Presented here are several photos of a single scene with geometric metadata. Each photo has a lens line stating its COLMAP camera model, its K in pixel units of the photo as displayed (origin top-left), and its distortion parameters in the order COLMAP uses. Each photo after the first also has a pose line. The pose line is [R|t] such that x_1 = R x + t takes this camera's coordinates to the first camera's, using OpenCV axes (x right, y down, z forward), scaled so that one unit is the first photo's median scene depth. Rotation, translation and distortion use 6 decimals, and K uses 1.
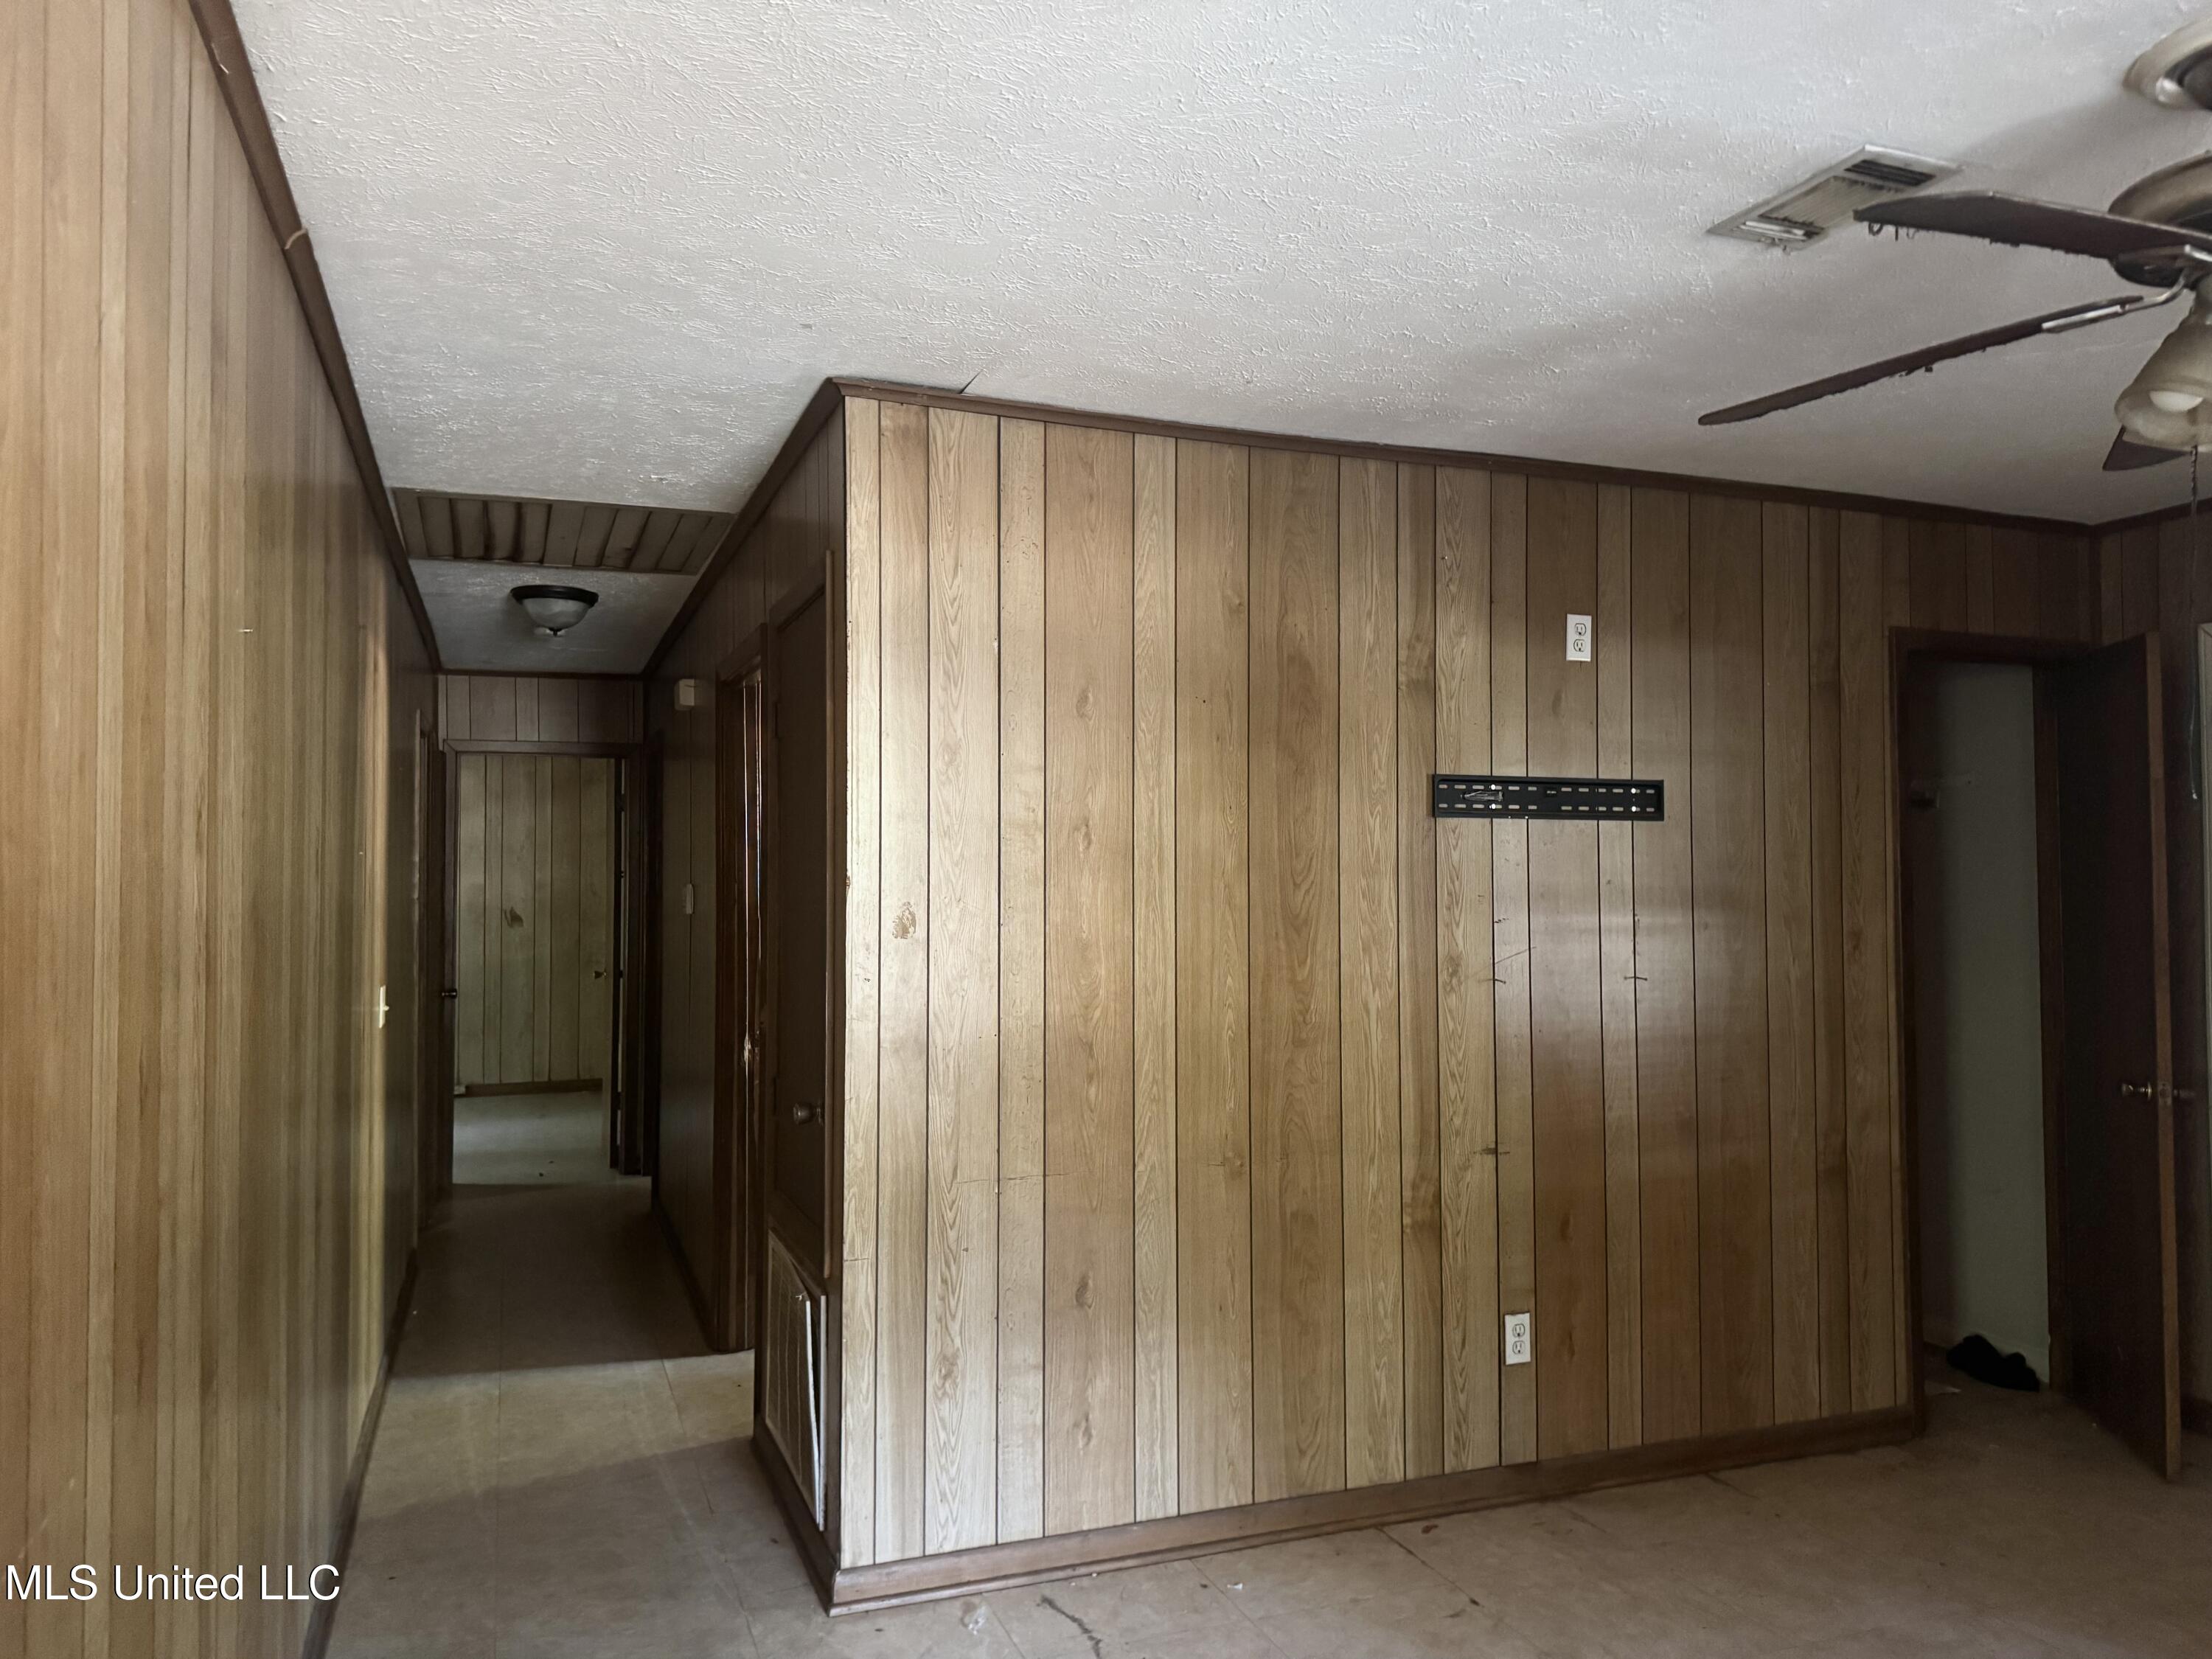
lens RADIAL K [[1576.3, 0, 1100.1], [0, 1576.3, 825.1], [0, 0, 1]] dist [0.061083, -0.050650]
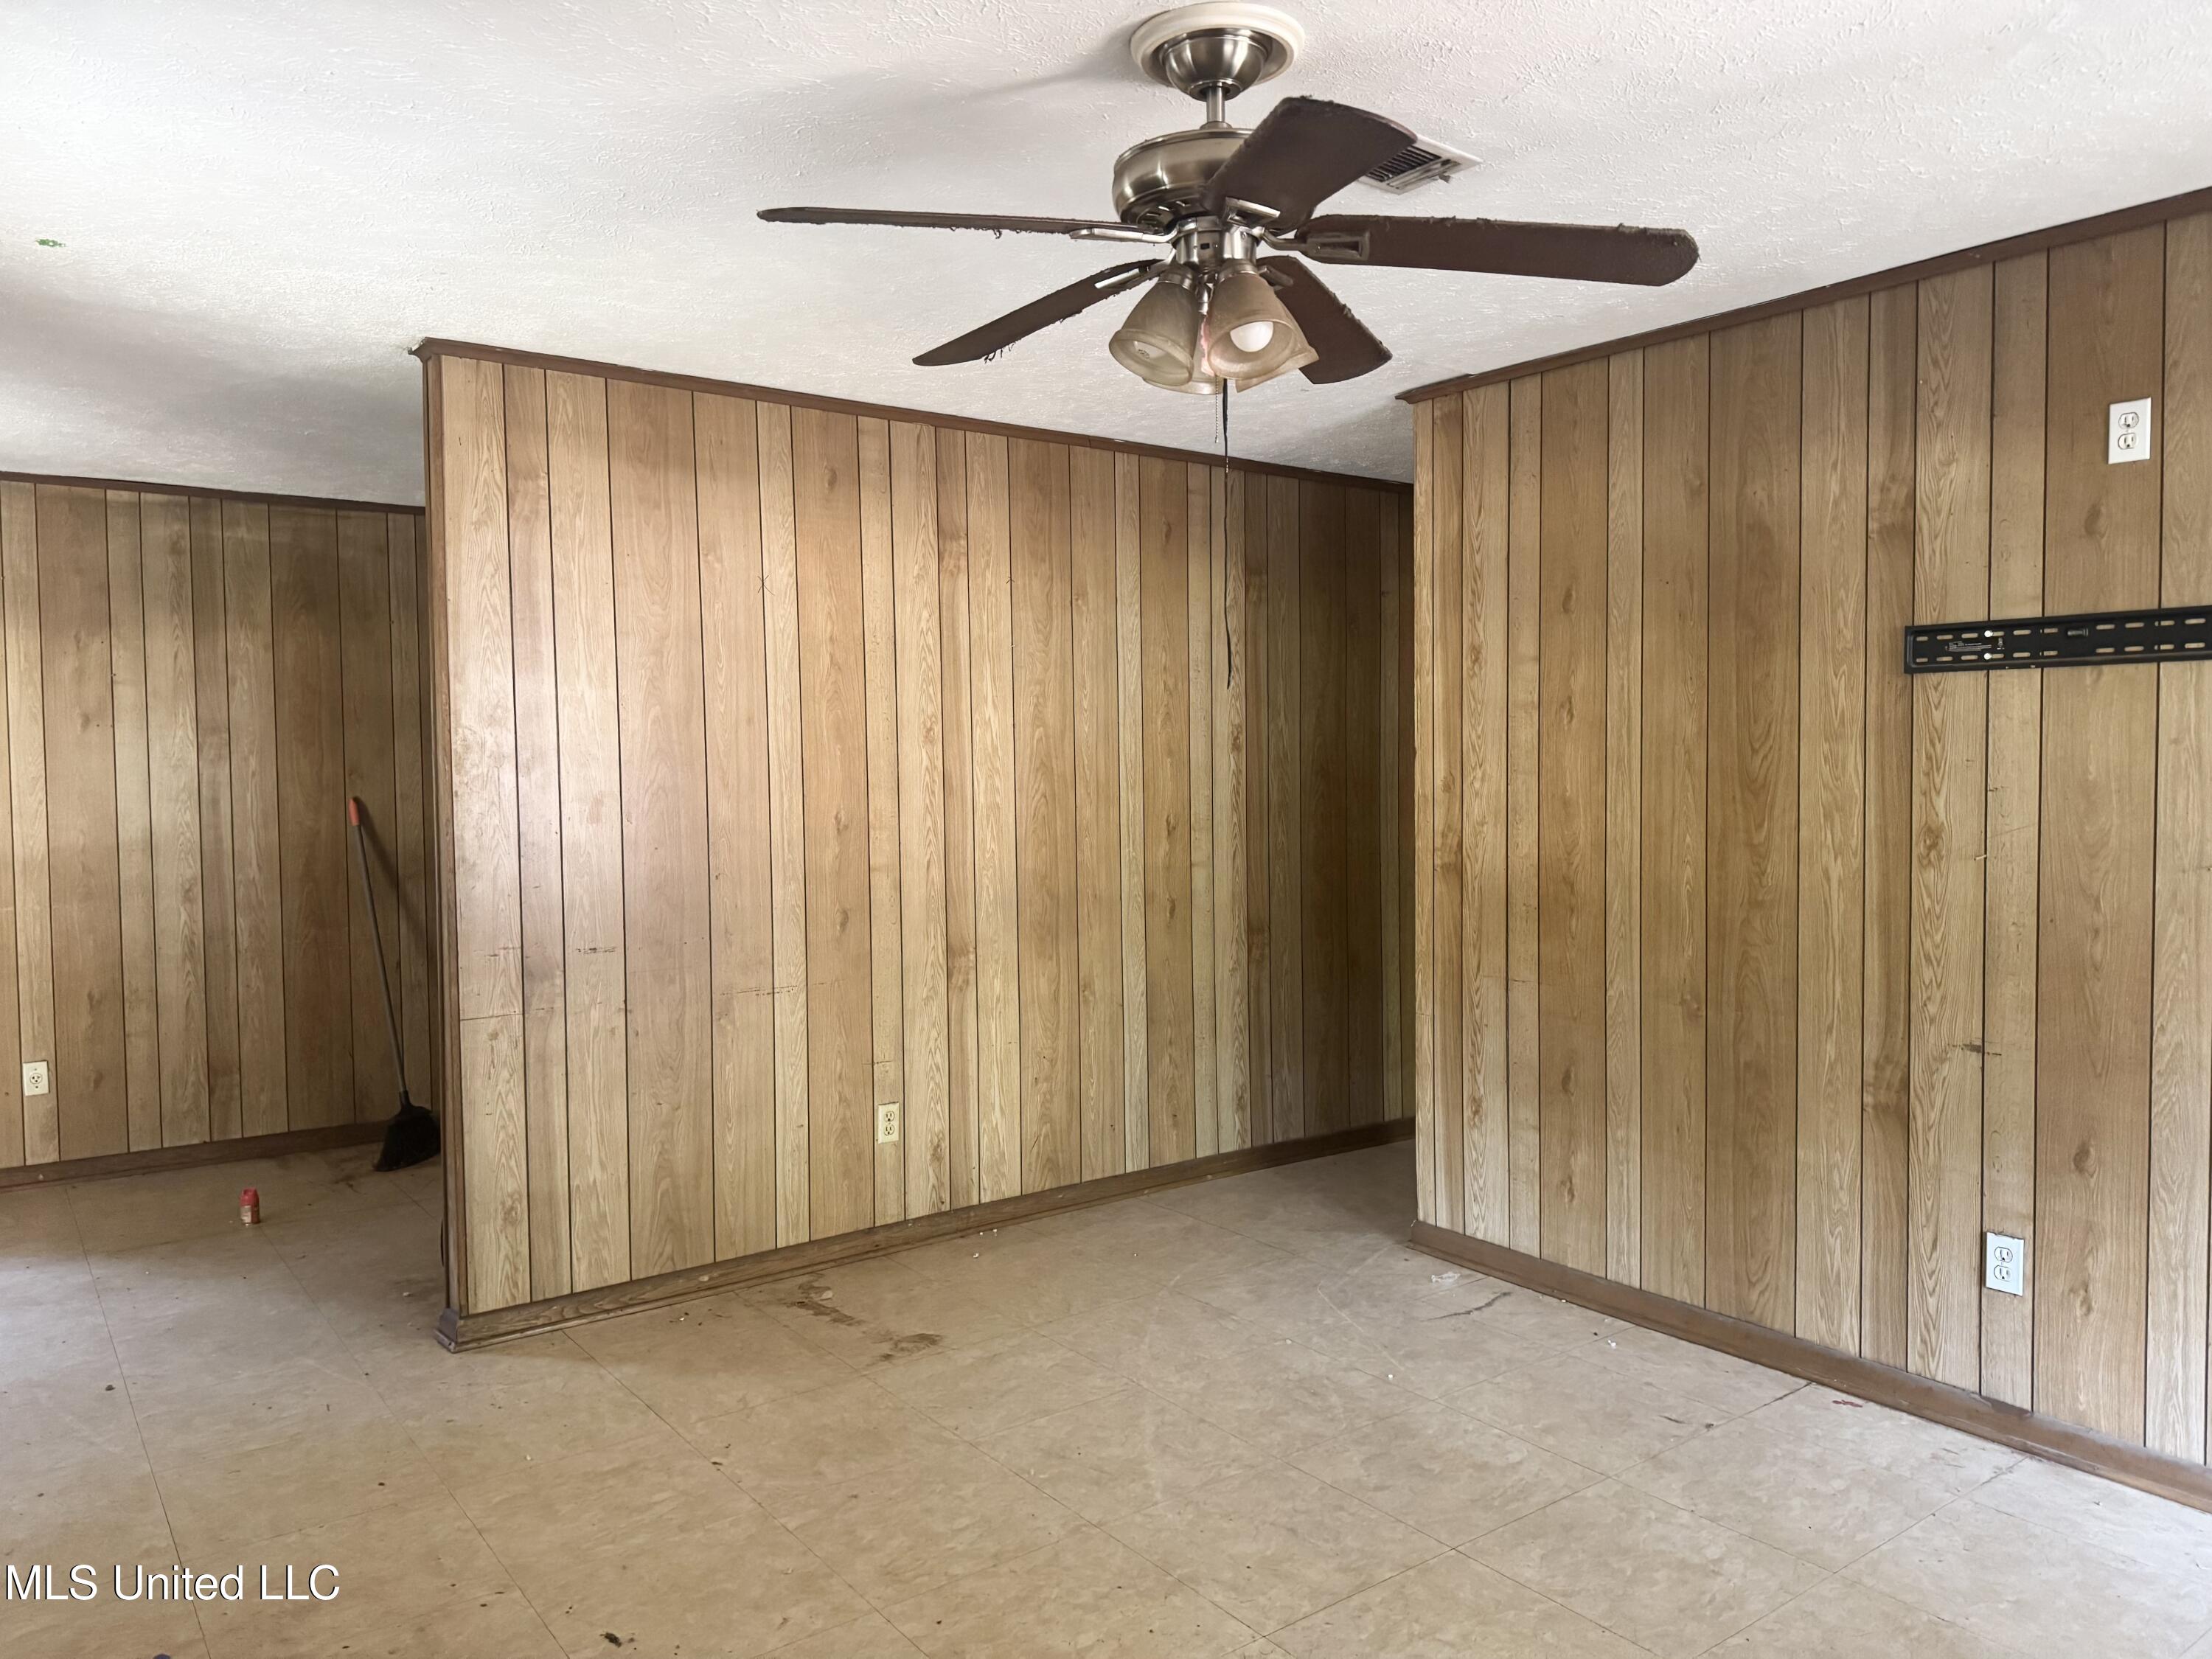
lens RADIAL K [[1576.3, 0, 1099.6], [0, 1576.3, 841.2], [0, 0, 1]] dist [0.061083, -0.050650]
pose [[0.260511, 0.048481, -0.964253, 1.014319], [0.042247, 0.997209, 0.061552, 0.015012], [0.964546, -0.056772, 0.257736, 0.317563]]
